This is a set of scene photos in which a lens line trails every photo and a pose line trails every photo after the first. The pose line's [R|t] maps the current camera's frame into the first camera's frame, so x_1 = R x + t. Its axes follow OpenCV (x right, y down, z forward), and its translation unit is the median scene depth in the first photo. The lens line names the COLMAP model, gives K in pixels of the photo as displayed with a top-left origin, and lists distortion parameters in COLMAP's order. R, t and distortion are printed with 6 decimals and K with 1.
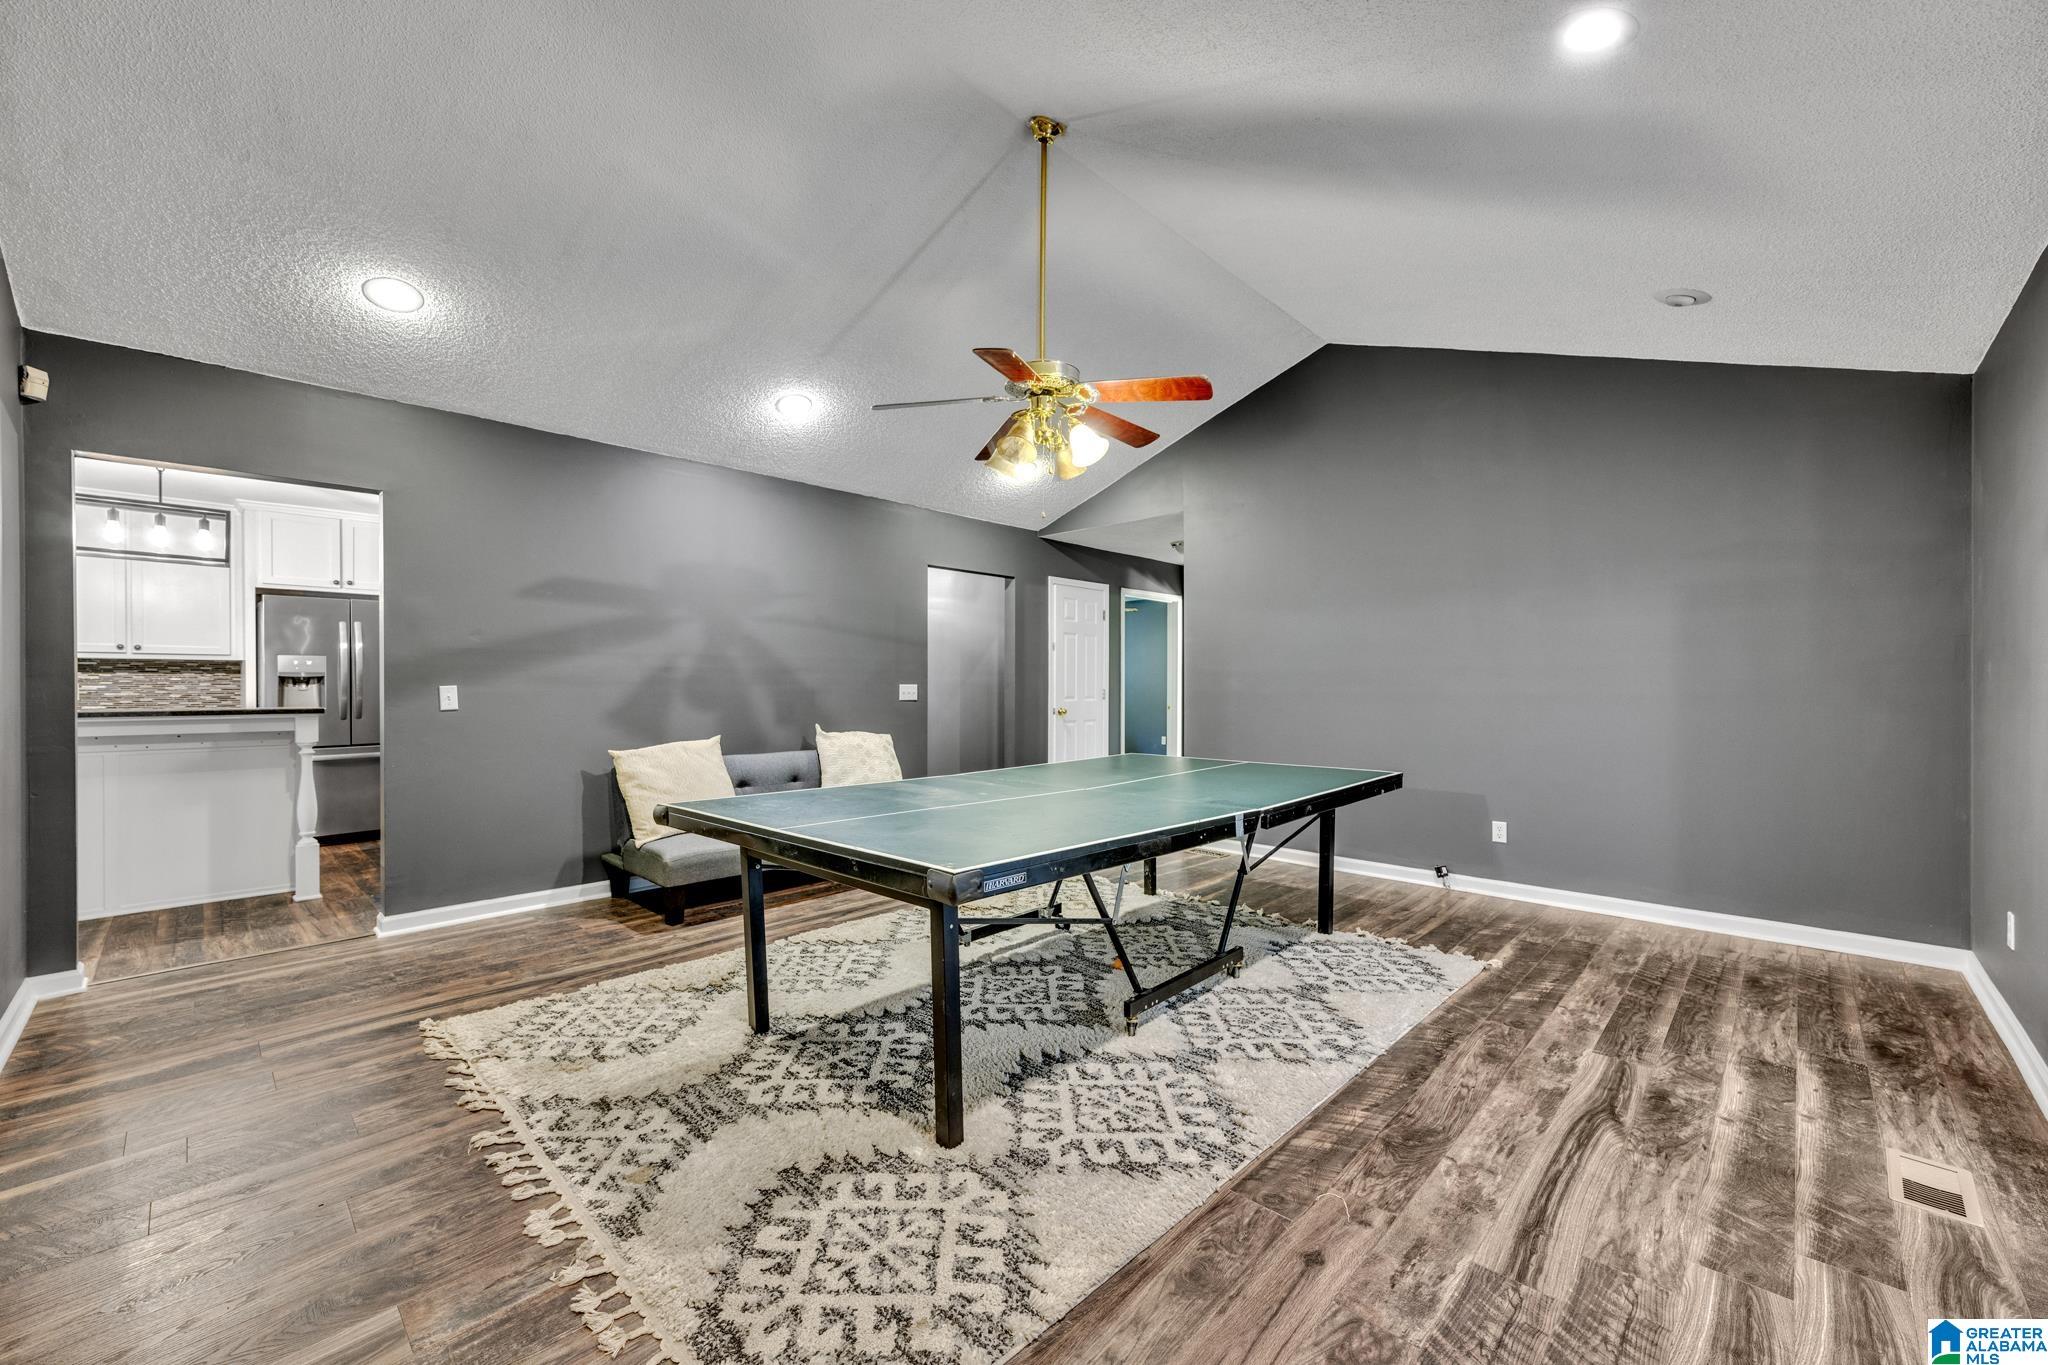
lens RADIAL K [[808.4, 0, 1023.1], [0, 808.4, 688.7], [0, 0, 1]] dist [-0.000902, -0.000392]
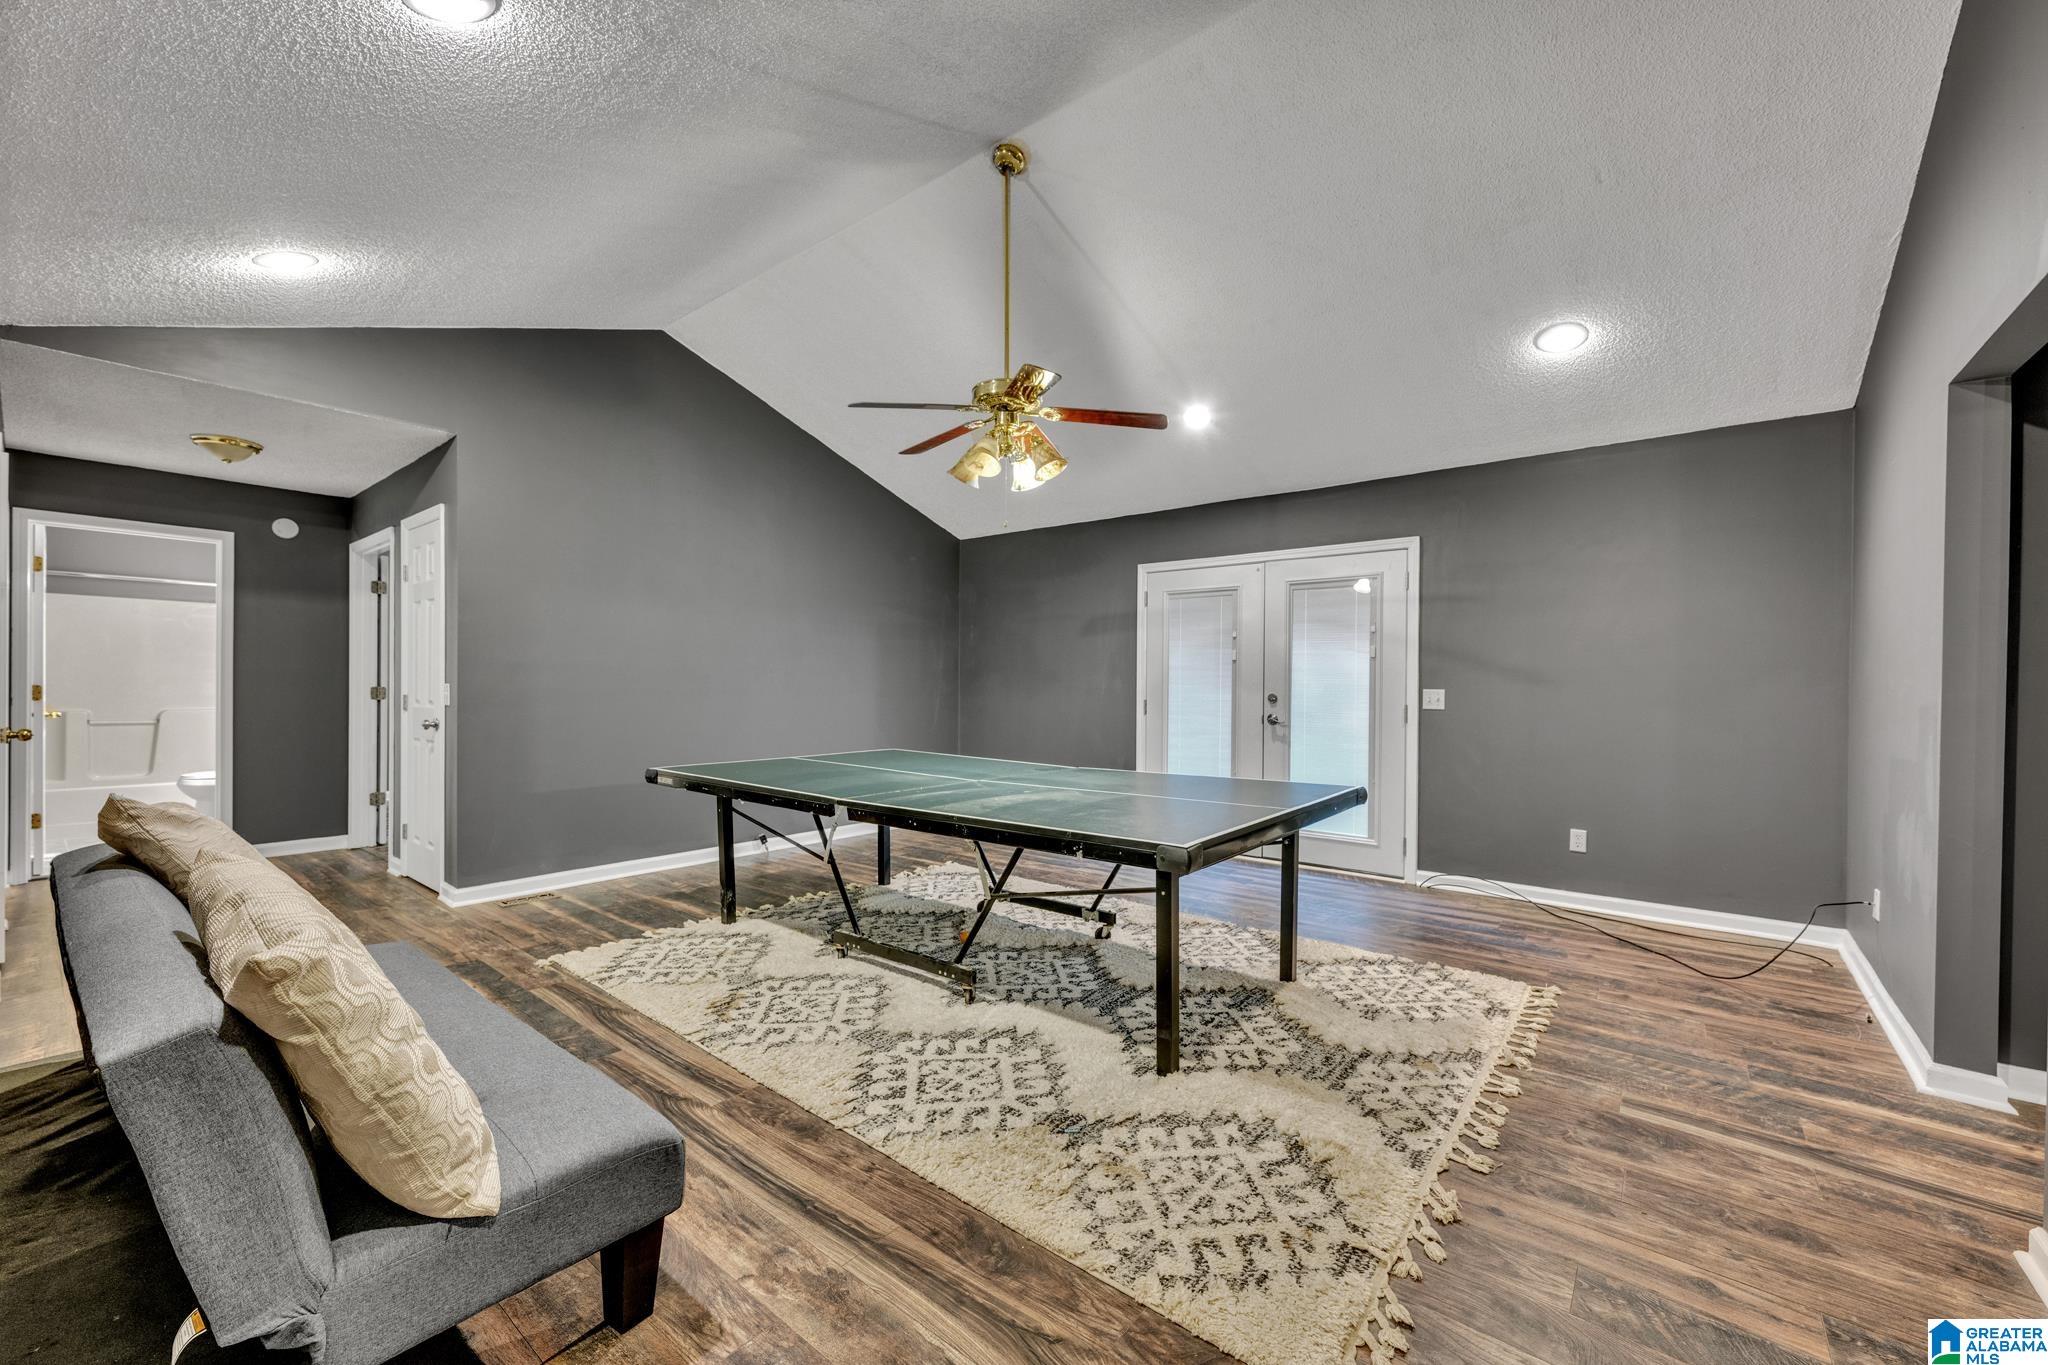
lens RADIAL K [[808.4, 0, 1023.1], [0, 808.4, 688.7], [0, 0, 1]] dist [-0.000902, -0.000392]
pose [[-0.090880, -0.007620, 0.995833, -1.374166], [-0.001934, 0.999970, 0.007476, -0.008442], [-0.995860, -0.001246, -0.090892, 1.426704]]
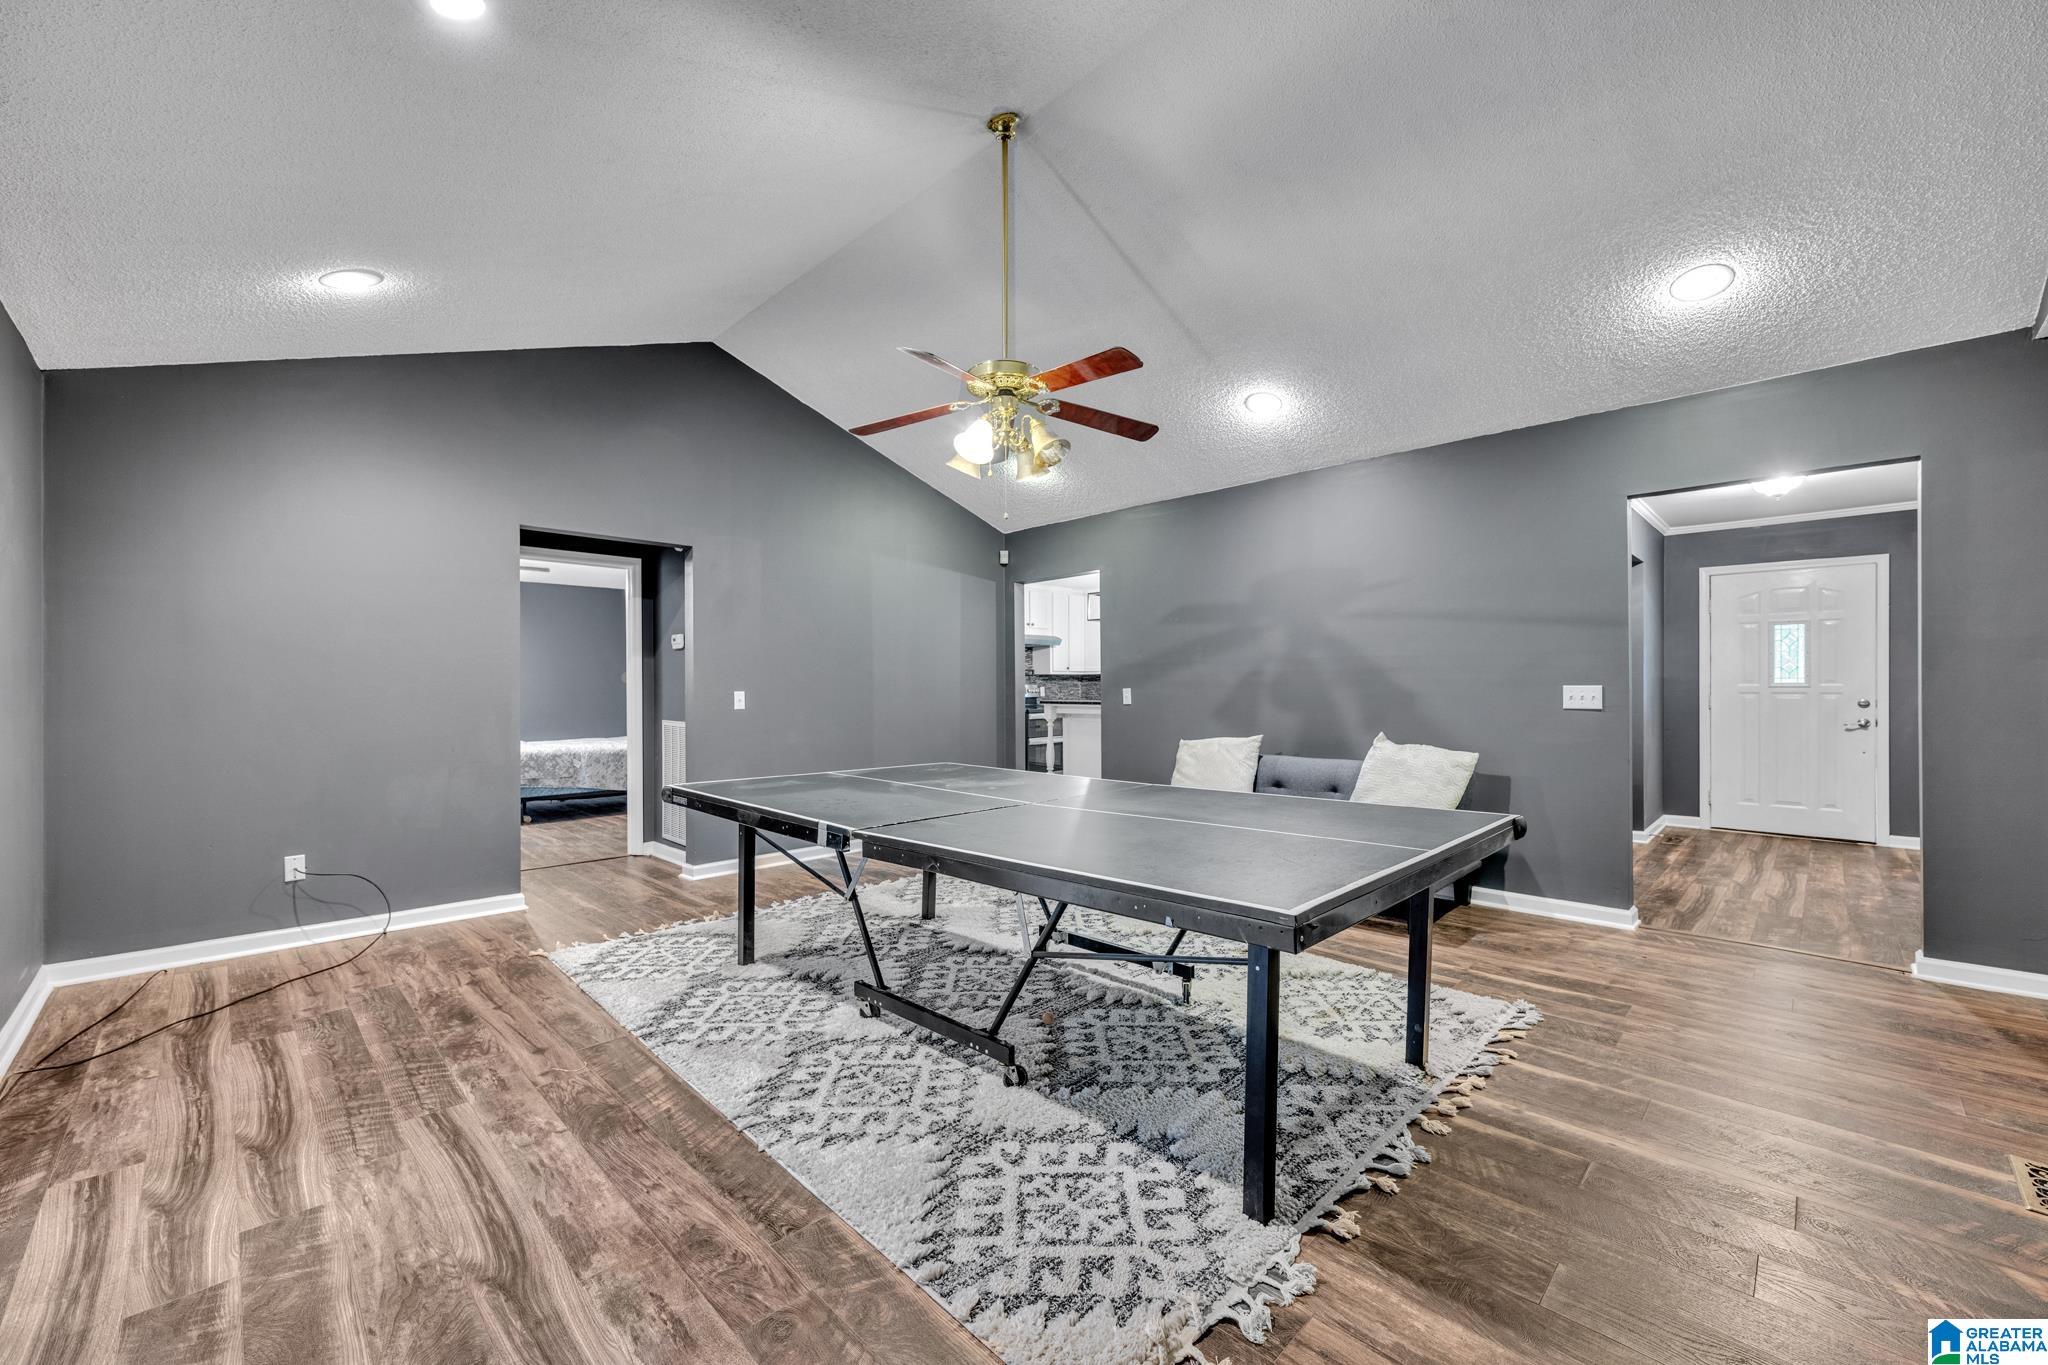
lens RADIAL K [[808.4, 0, 1023.1], [0, 808.4, 688.7], [0, 0, 1]] dist [-0.000902, -0.000392]
pose [[-0.020290, 0.000326, -0.999794, 1.347787], [-0.001787, 0.999998, 0.000362, -0.005858], [0.999793, 0.001794, -0.020289, 1.384889]]
